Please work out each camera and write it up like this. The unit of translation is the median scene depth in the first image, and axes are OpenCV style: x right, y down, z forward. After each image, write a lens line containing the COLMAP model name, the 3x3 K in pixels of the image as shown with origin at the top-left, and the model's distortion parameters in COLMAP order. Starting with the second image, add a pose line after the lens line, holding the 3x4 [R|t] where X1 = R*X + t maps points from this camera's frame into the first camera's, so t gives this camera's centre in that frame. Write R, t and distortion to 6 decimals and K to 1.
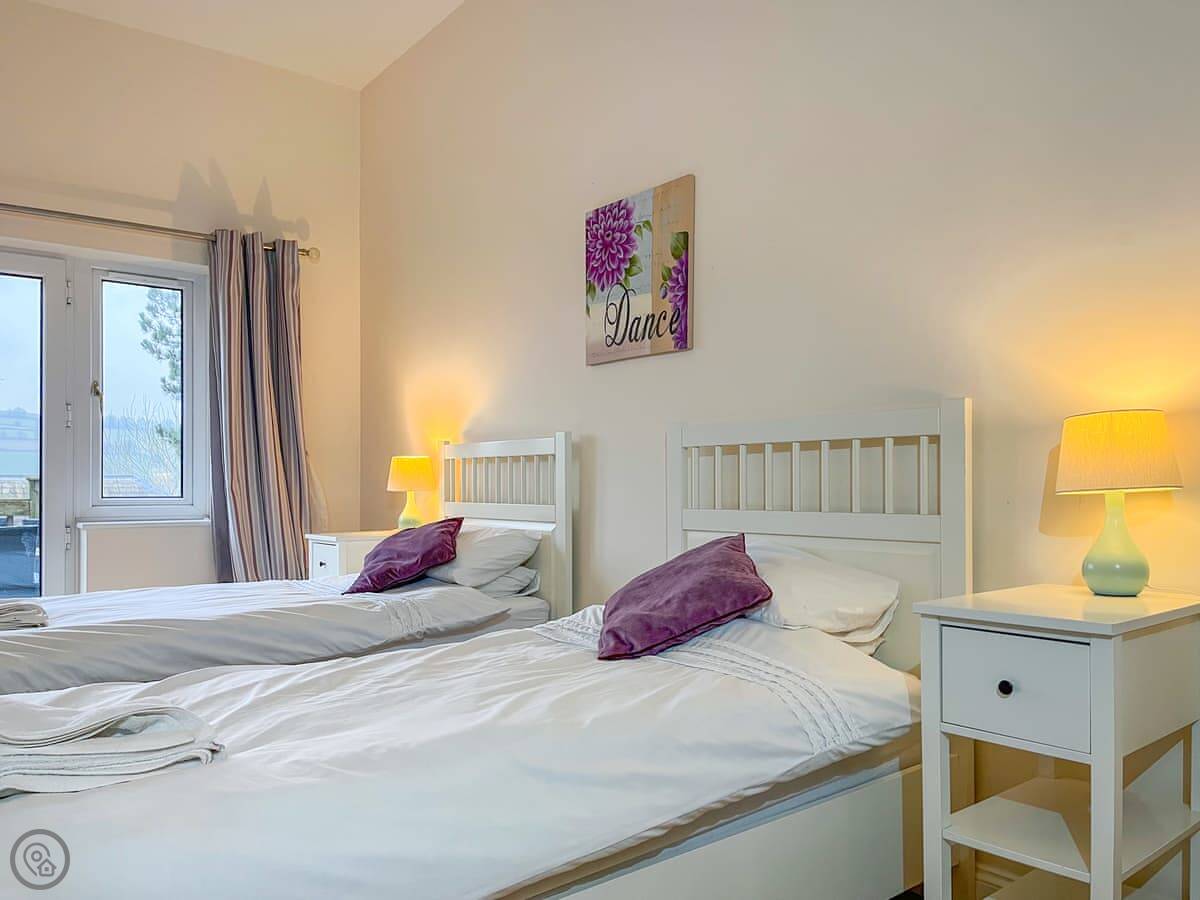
lens RADIAL K [[933.5, 0, 601.4], [0, 933.5, 423.1], [0, 0, 1]] dist [0.047792, -0.063974]
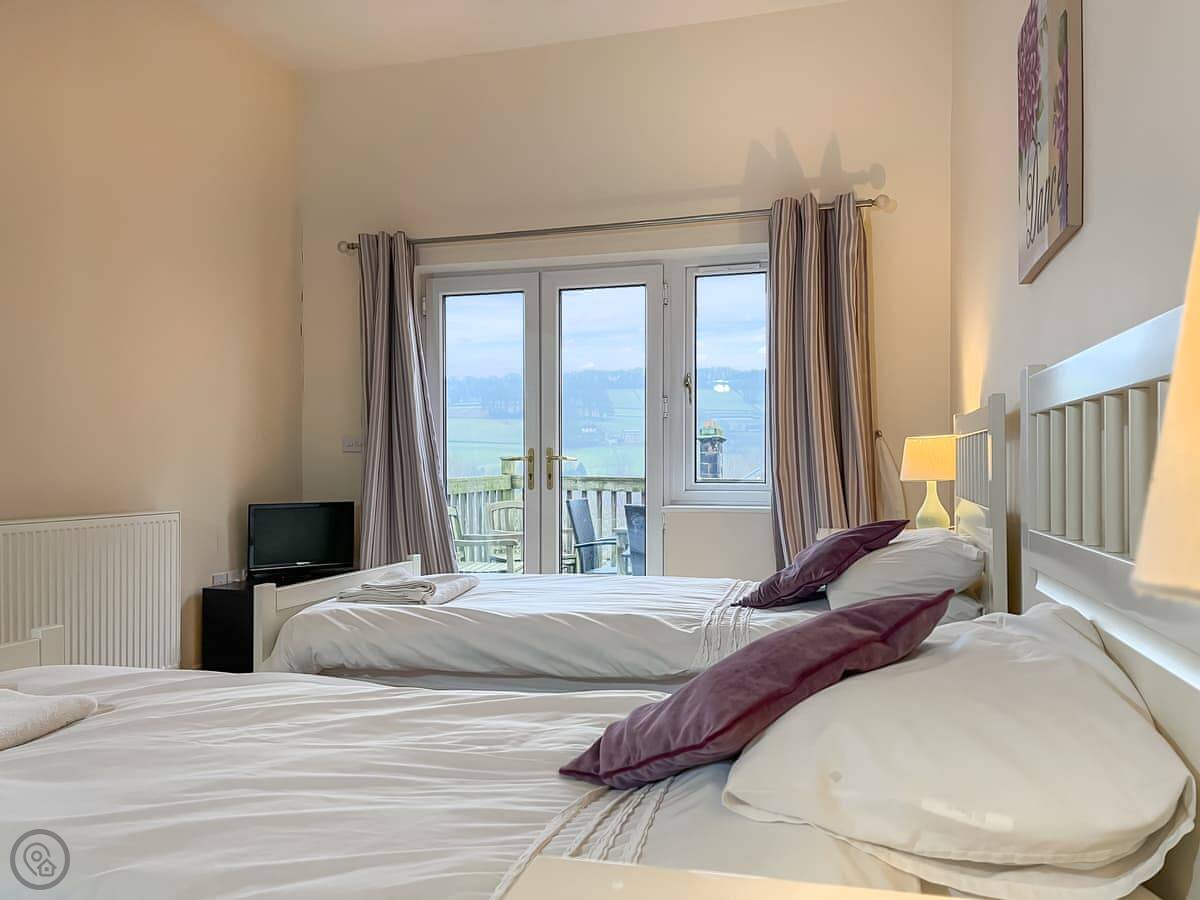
lens RADIAL K [[910.3, 0, 600.0], [0, 910.3, 450.0], [0, 0, 1]] dist [0.041305, -0.056811]
pose [[0.581723, -0.015084, -0.813247, 0.244937], [0.062013, 0.997740, 0.025853, 0.009443], [0.811020, -0.065471, 0.581344, 0.315525]]
